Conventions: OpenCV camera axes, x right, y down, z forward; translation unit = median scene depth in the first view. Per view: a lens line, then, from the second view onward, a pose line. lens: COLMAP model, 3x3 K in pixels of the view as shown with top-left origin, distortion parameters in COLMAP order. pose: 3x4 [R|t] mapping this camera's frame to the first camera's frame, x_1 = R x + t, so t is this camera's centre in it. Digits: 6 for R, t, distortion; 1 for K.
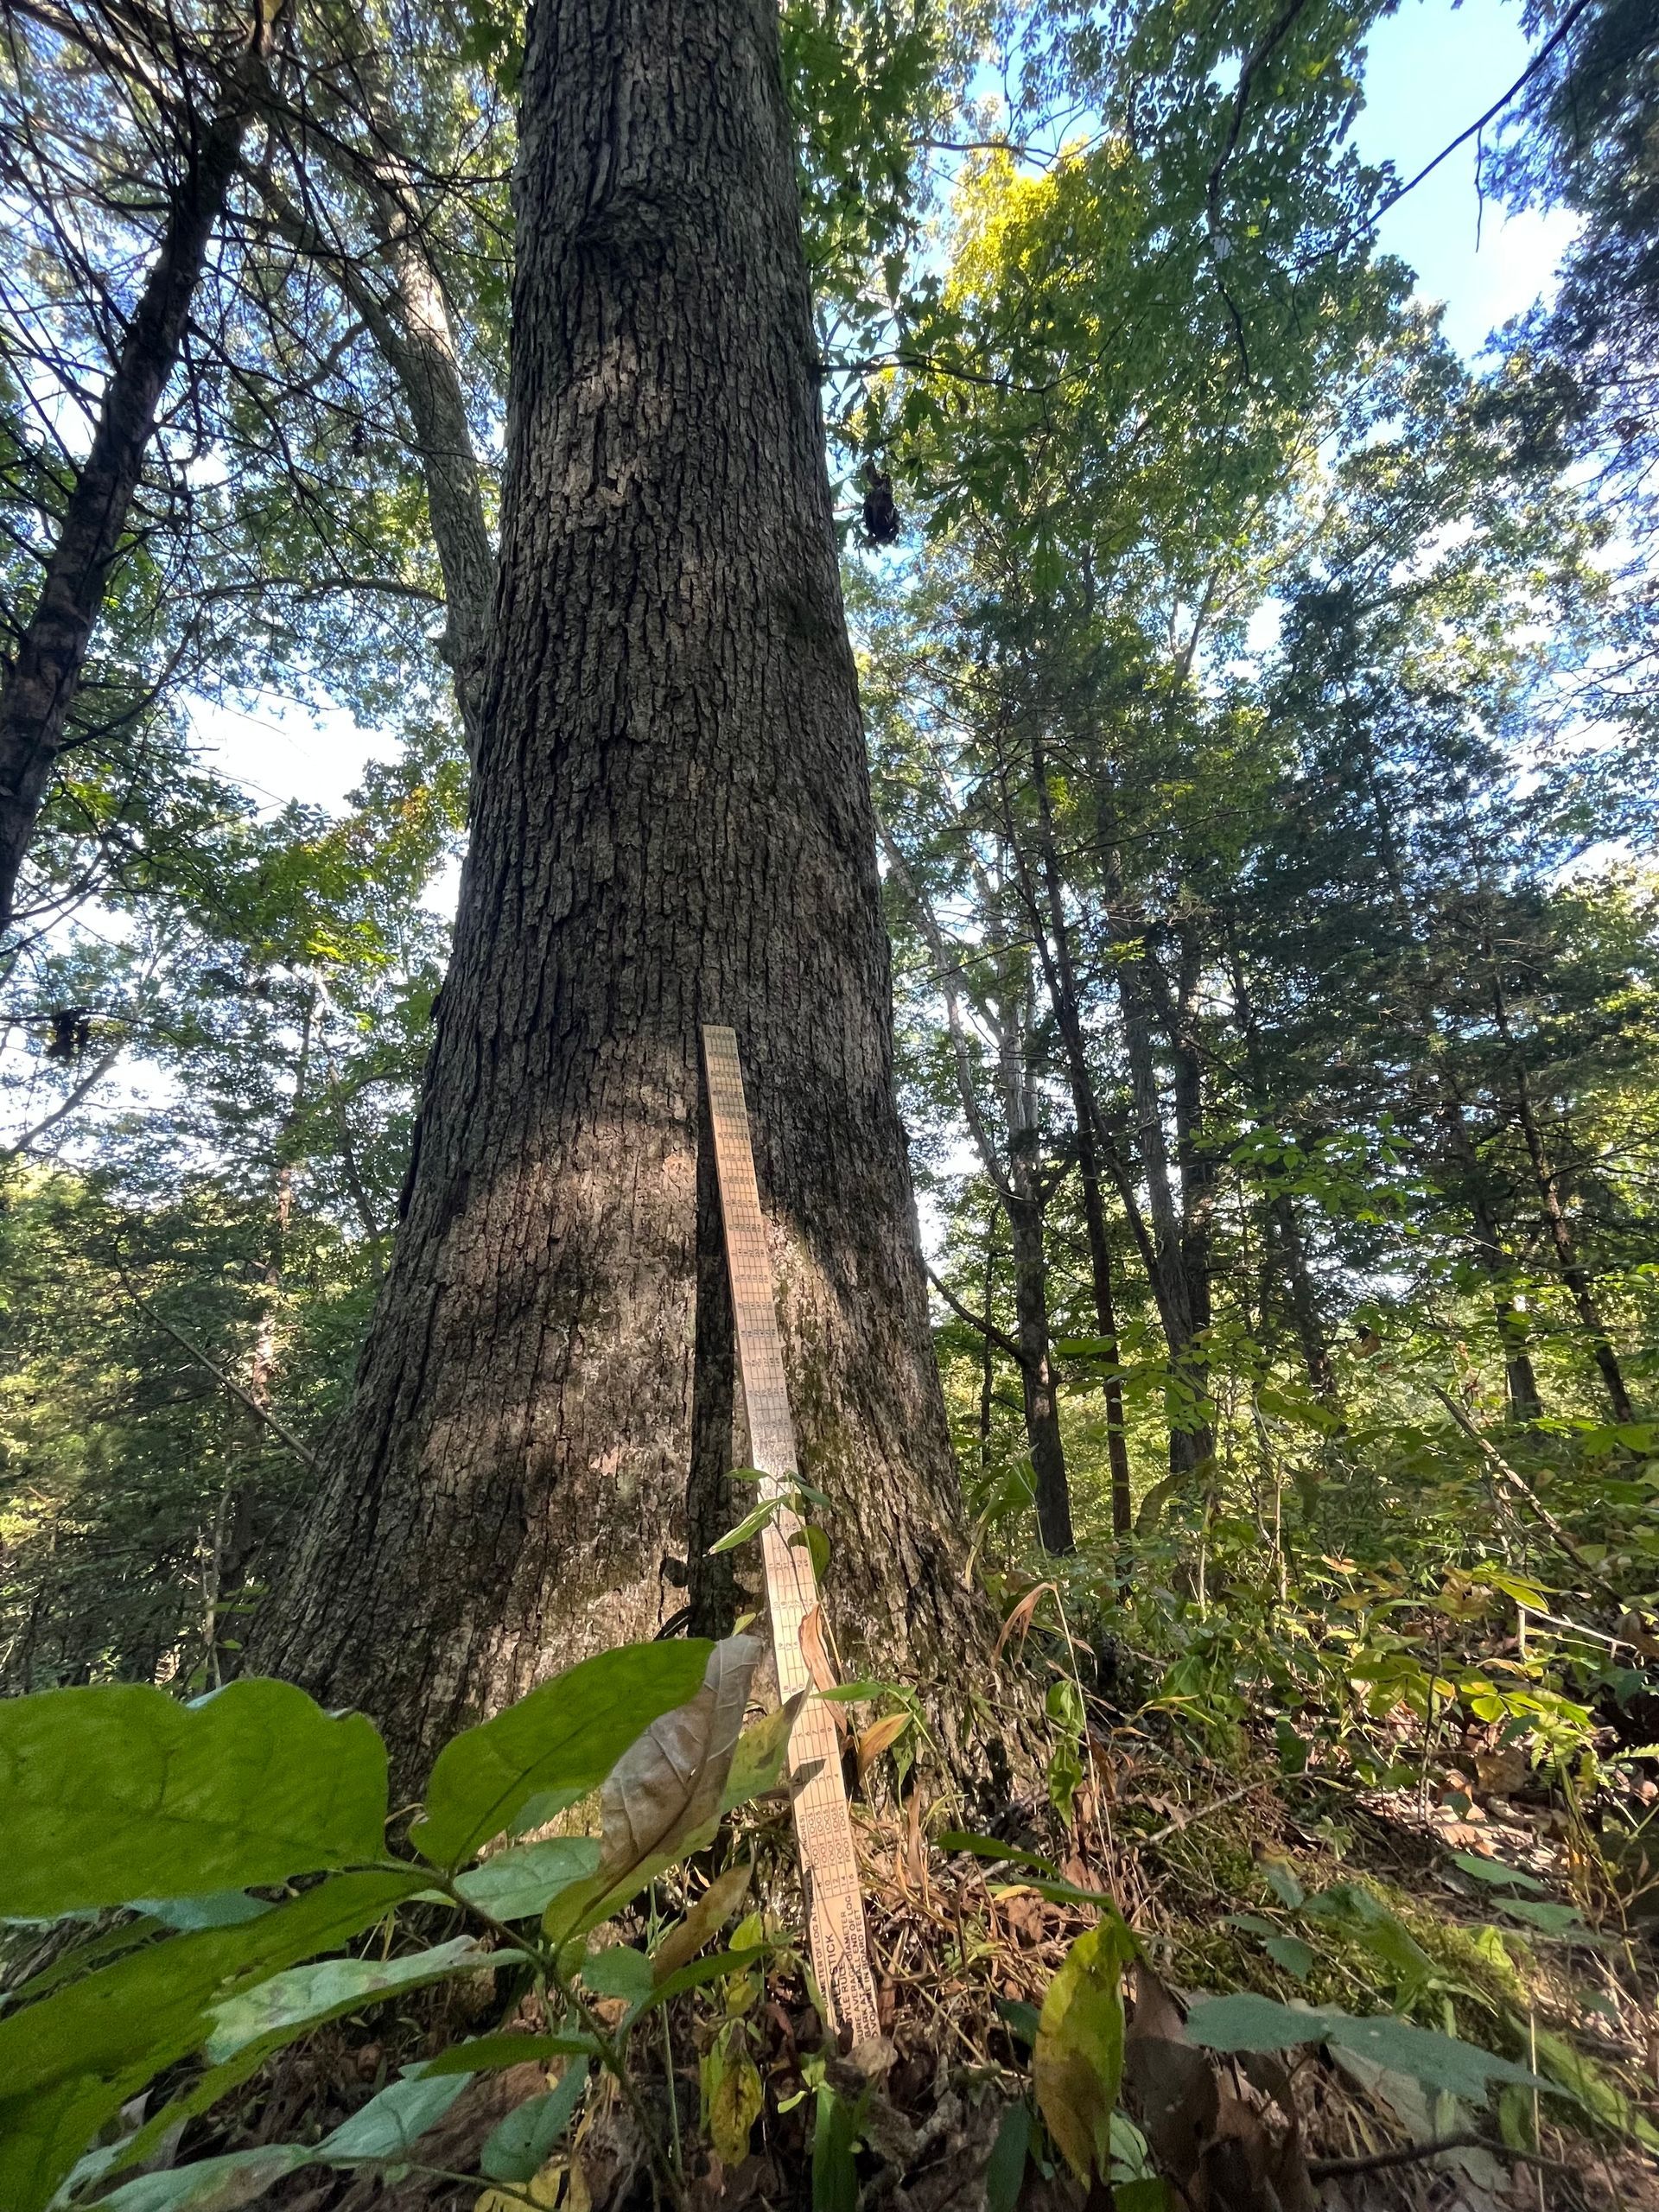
lens RADIAL K [[896.9, 0, 827.8], [0, 896.9, 1095.5], [0, 0, 1]] dist [-0.002346, -0.000047]
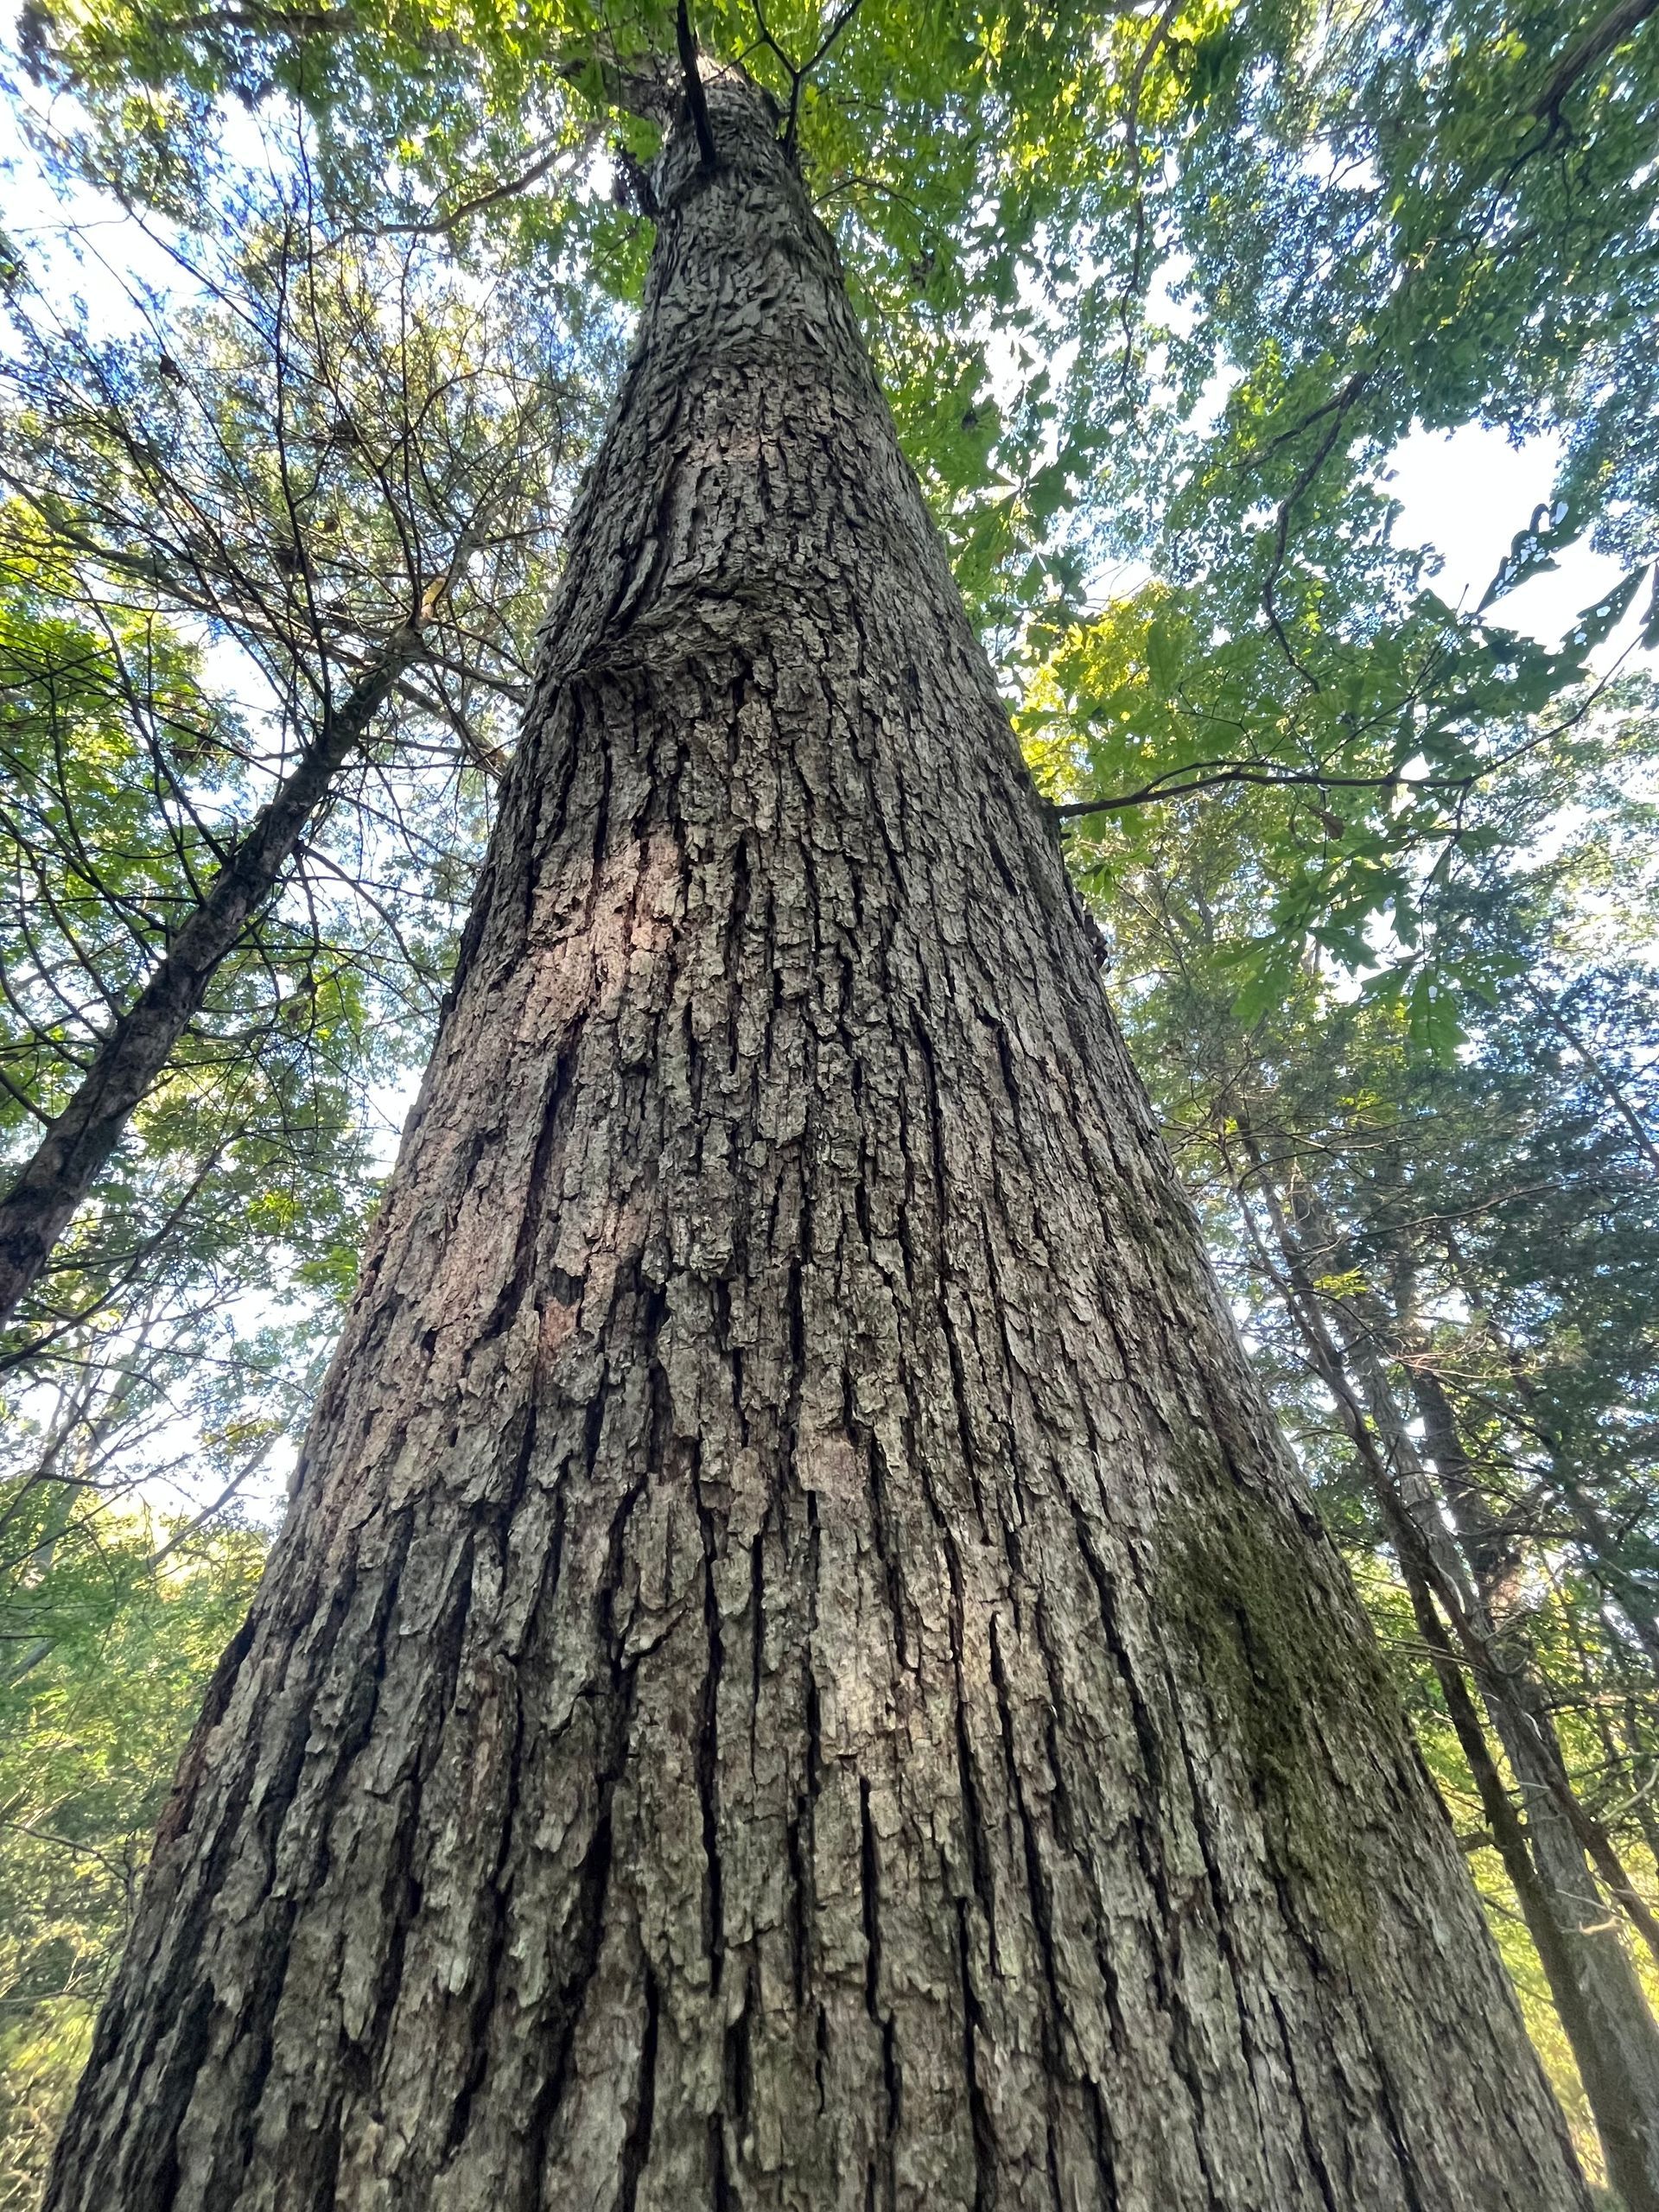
lens RADIAL K [[896.9, 0, 827.8], [0, 896.9, 1095.5], [0, 0, 1]] dist [-0.002346, -0.000047]
pose [[0.985191, -0.098608, -0.140271, -0.097736], [0.045239, 0.938584, -0.342072, -0.562091], [0.165387, 0.330661, 0.929145, 0.635834]]
